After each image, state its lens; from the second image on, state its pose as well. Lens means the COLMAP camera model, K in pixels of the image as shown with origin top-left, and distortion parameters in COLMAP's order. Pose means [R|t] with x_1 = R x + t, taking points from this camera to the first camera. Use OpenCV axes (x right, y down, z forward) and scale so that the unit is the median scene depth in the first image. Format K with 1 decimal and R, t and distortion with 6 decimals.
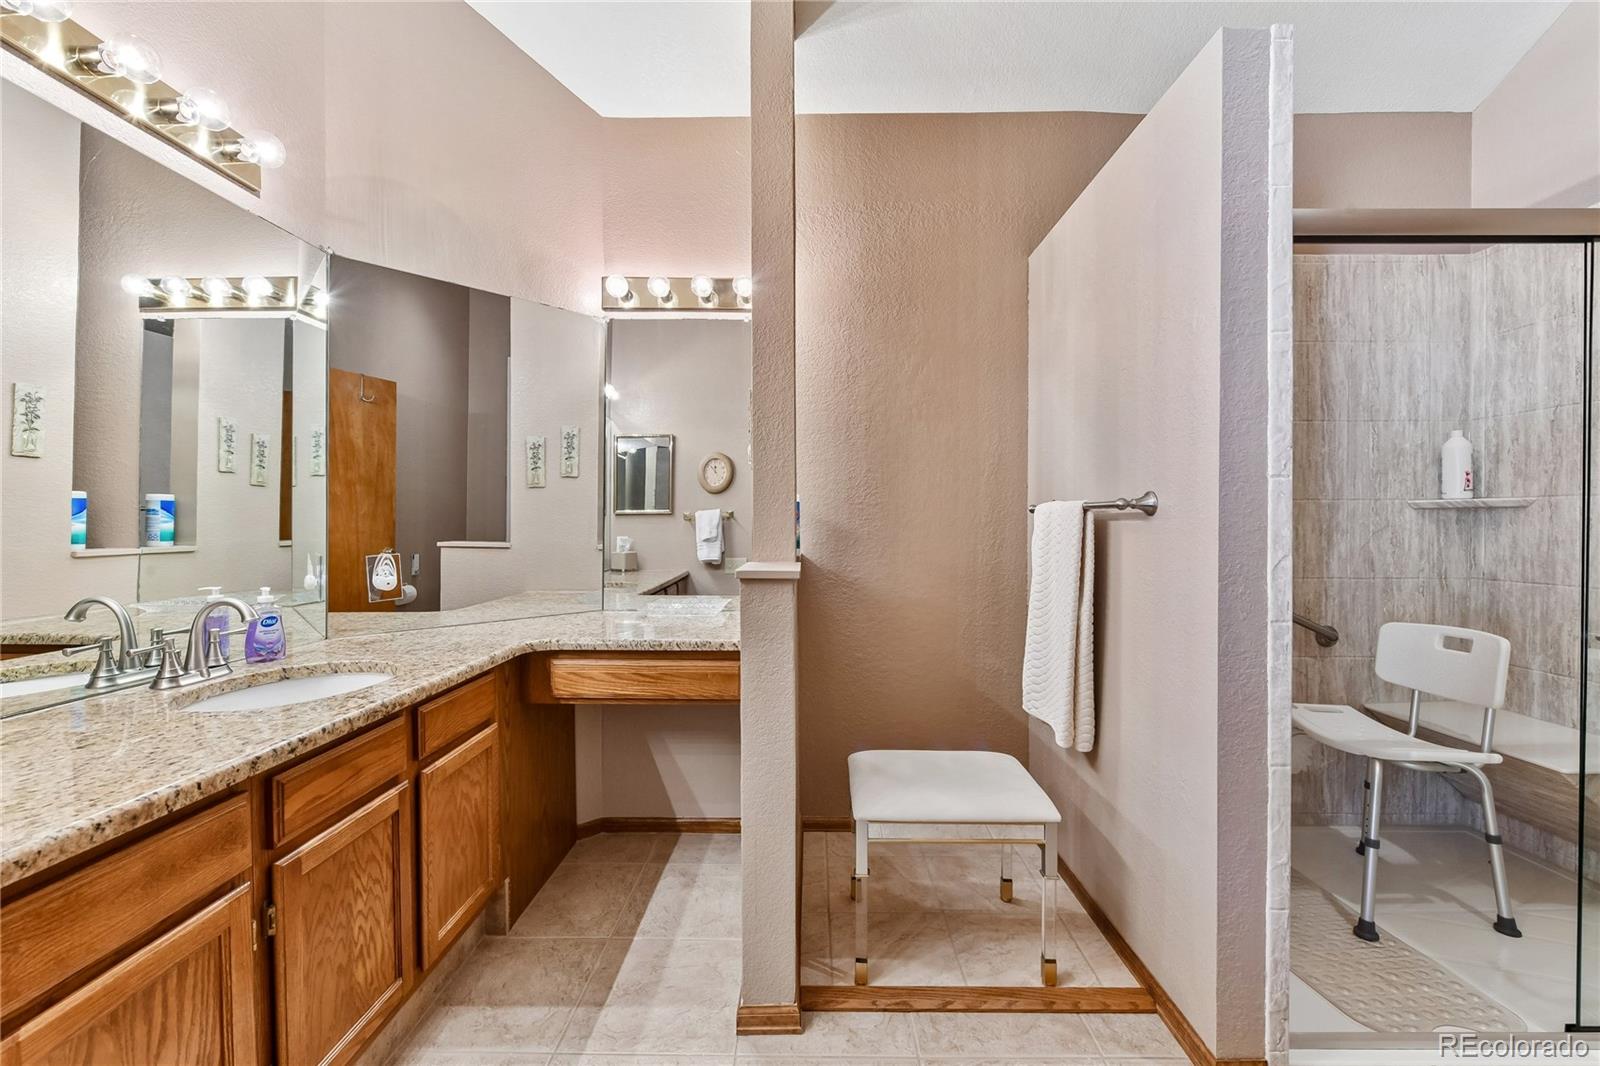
lens RADIAL K [[652.0, 0, 806.7], [0, 652.0, 531.4], [0, 0, 1]] dist [0.000438, -0.002812]
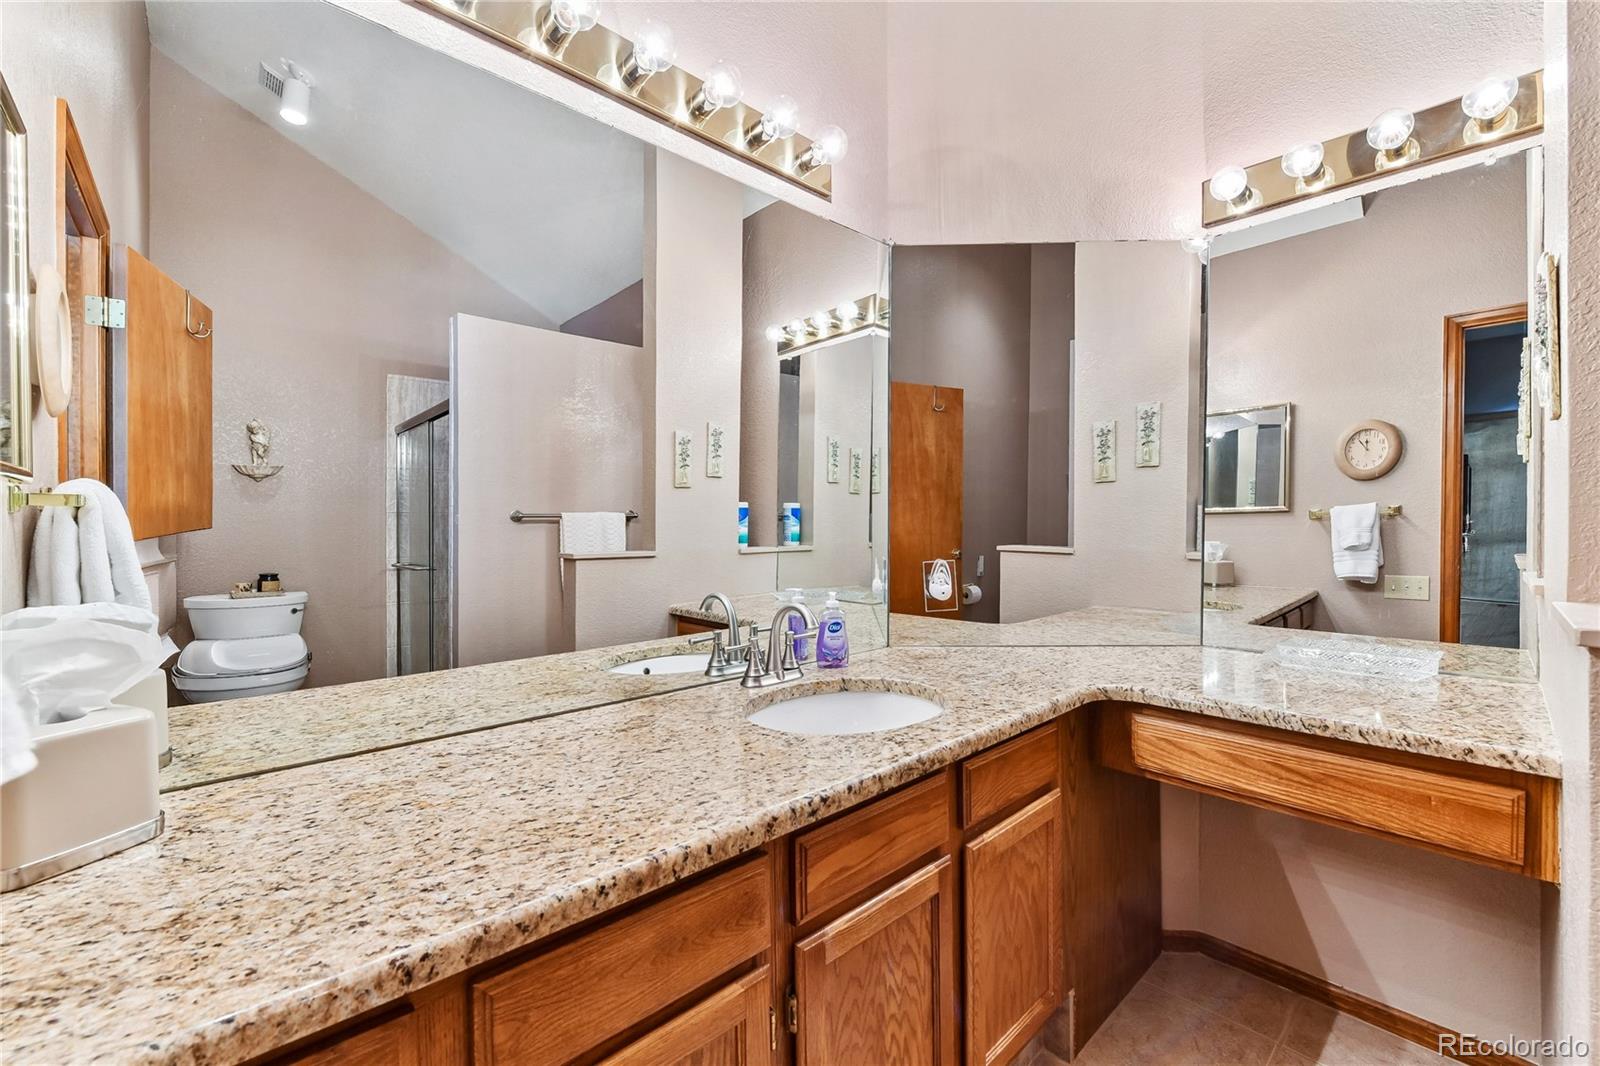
lens RADIAL K [[652.0, 0, 806.7], [0, 652.0, 531.4], [0, 0, 1]] dist [0.000438, -0.002812]
pose [[0.689494, 0.001381, -0.724290, -0.137208], [-0.003342, 0.999994, -0.001276, -0.004128], [0.724284, 0.003300, 0.689494, 0.278841]]
